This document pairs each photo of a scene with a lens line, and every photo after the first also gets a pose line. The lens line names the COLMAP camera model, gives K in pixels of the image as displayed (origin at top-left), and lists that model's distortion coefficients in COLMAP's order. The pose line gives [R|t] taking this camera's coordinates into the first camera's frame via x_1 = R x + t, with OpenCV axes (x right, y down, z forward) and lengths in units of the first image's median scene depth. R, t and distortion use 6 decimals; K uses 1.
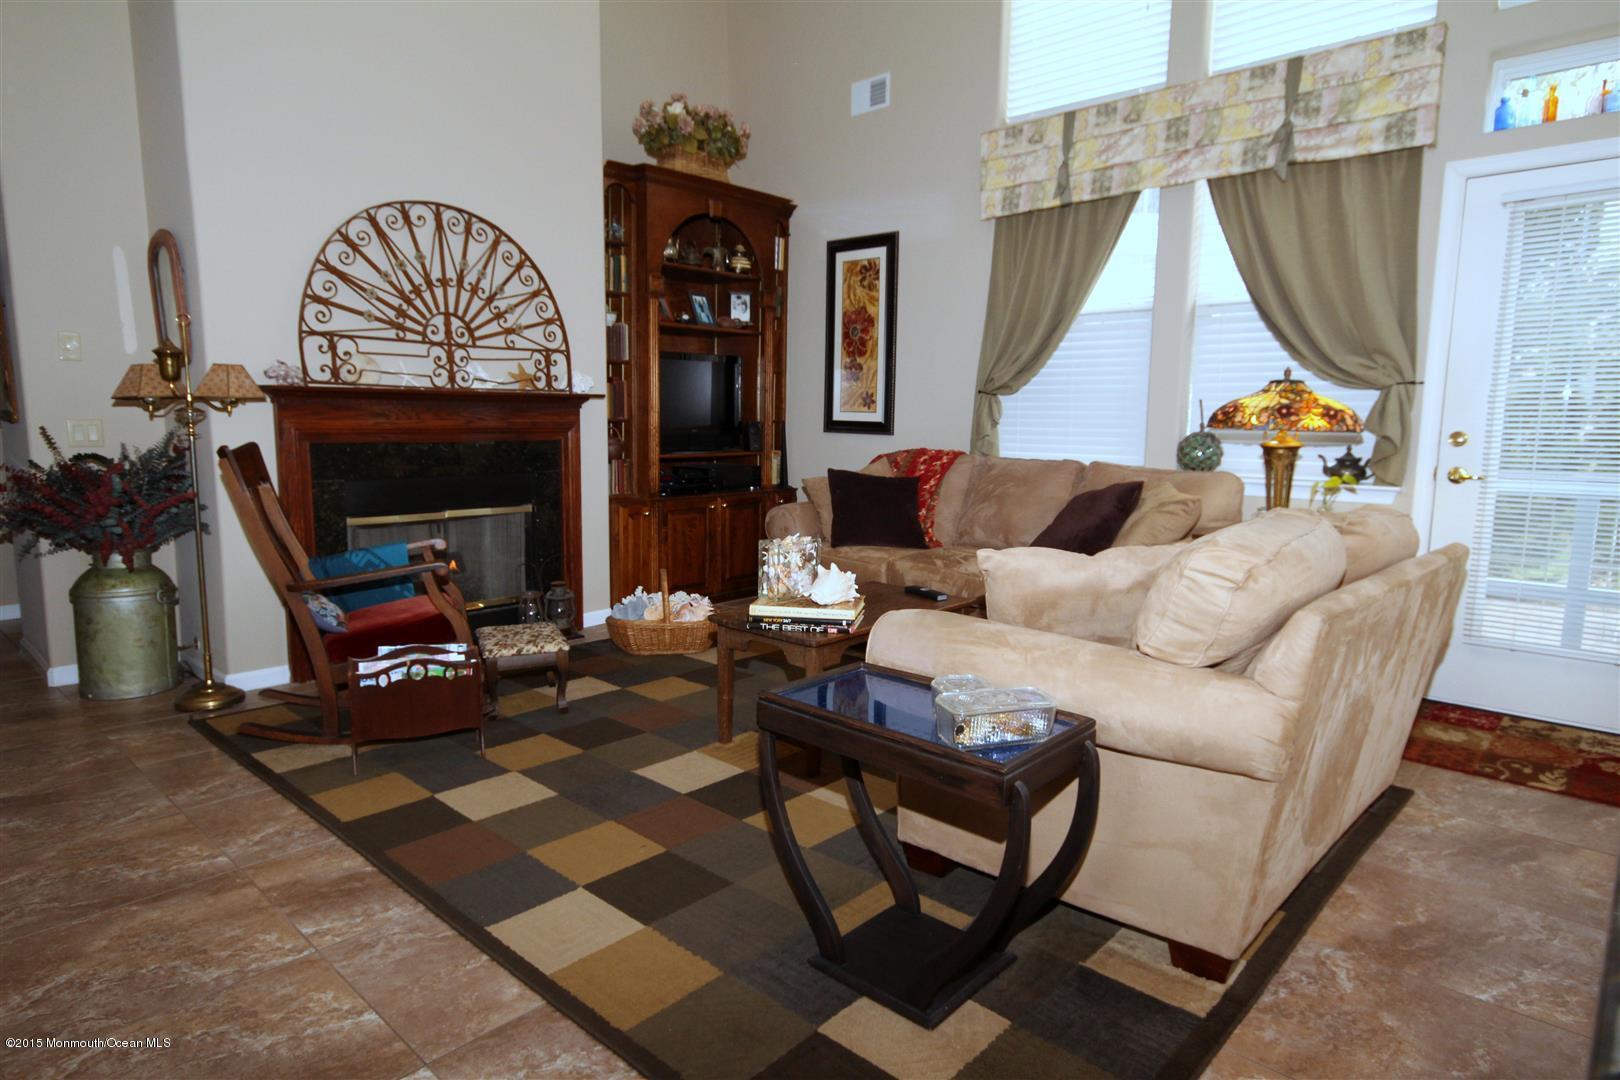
lens RADIAL K [[930.5, 0, 810.0], [0, 930.5, 540.0], [0, 0, 1]] dist [0.022367, -0.000416]
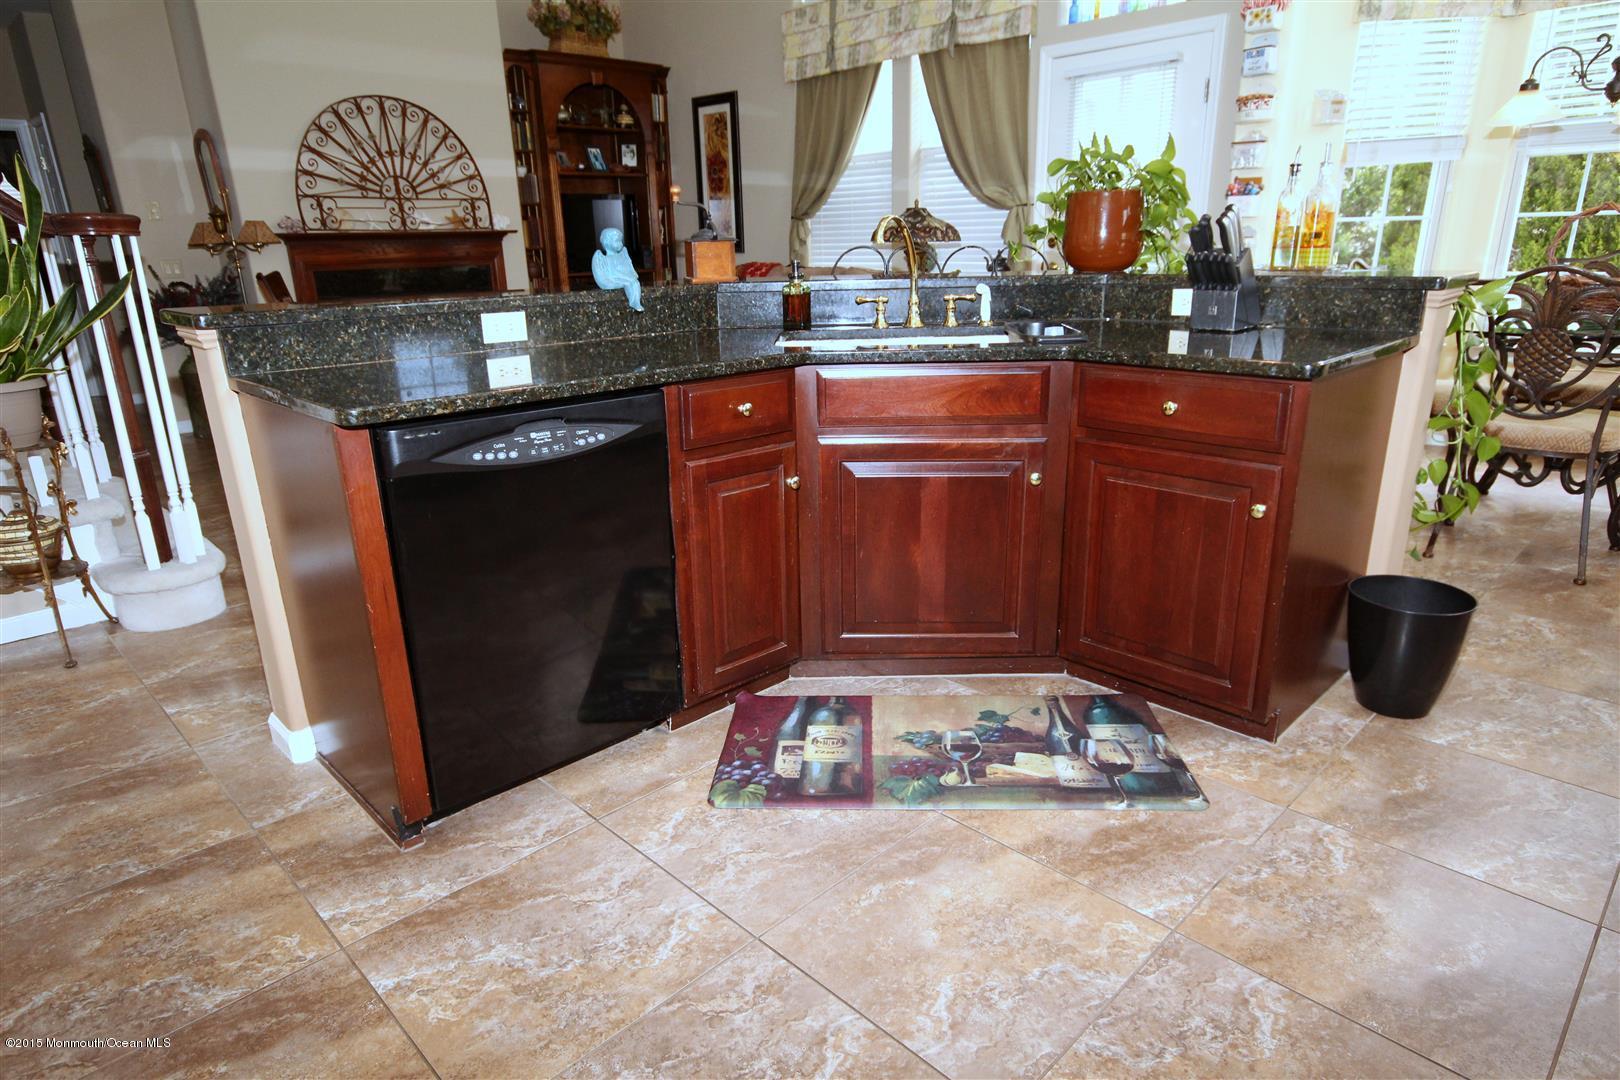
lens RADIAL K [[930.5, 0, 810.0], [0, 930.5, 540.0], [0, 0, 1]] dist [0.022367, -0.000416]
pose [[0.998291, -0.018426, -0.055465, 0.320244], [0.028263, 0.982859, 0.182182, 0.065245], [0.051157, -0.183438, 0.981699, -0.494166]]
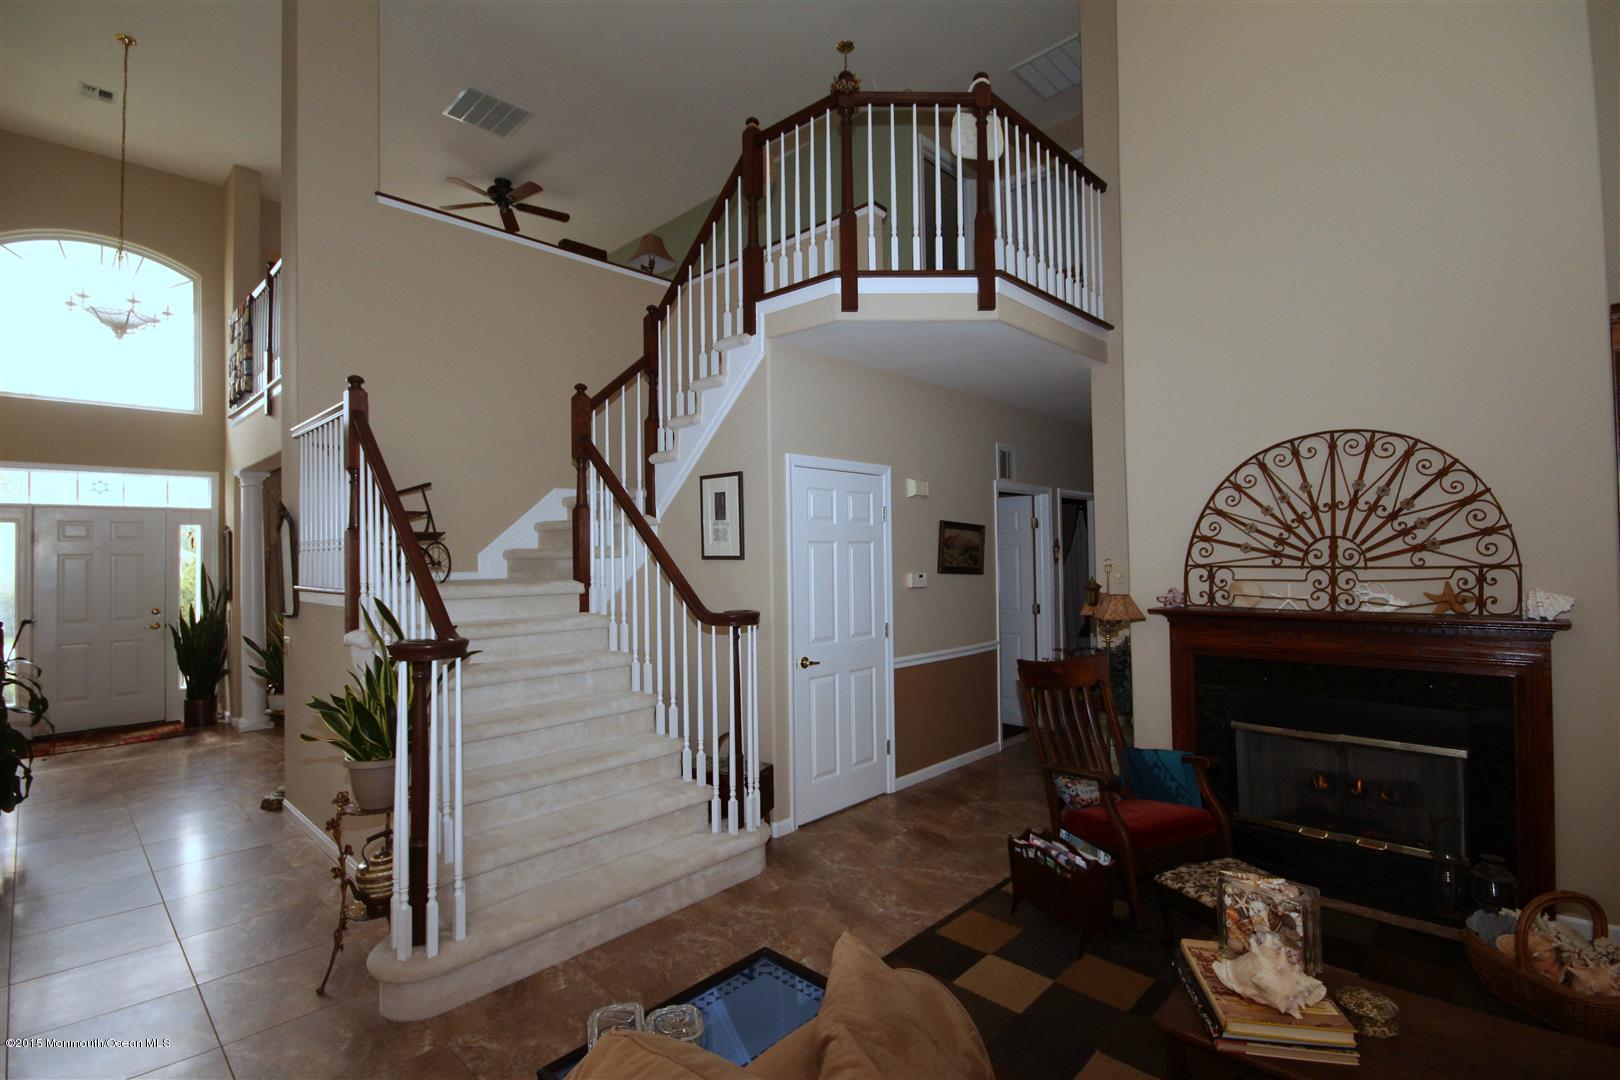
lens RADIAL K [[753.8, 0, 820.1], [0, 753.8, 534.9], [0, 0, 1]] dist [0.012792, -0.012505]
pose [[-0.017262, -0.031692, -0.999349, 0.421017], [-0.112858, 0.993172, -0.029547, -0.155369], [0.993461, 0.112275, -0.020721, 0.461465]]
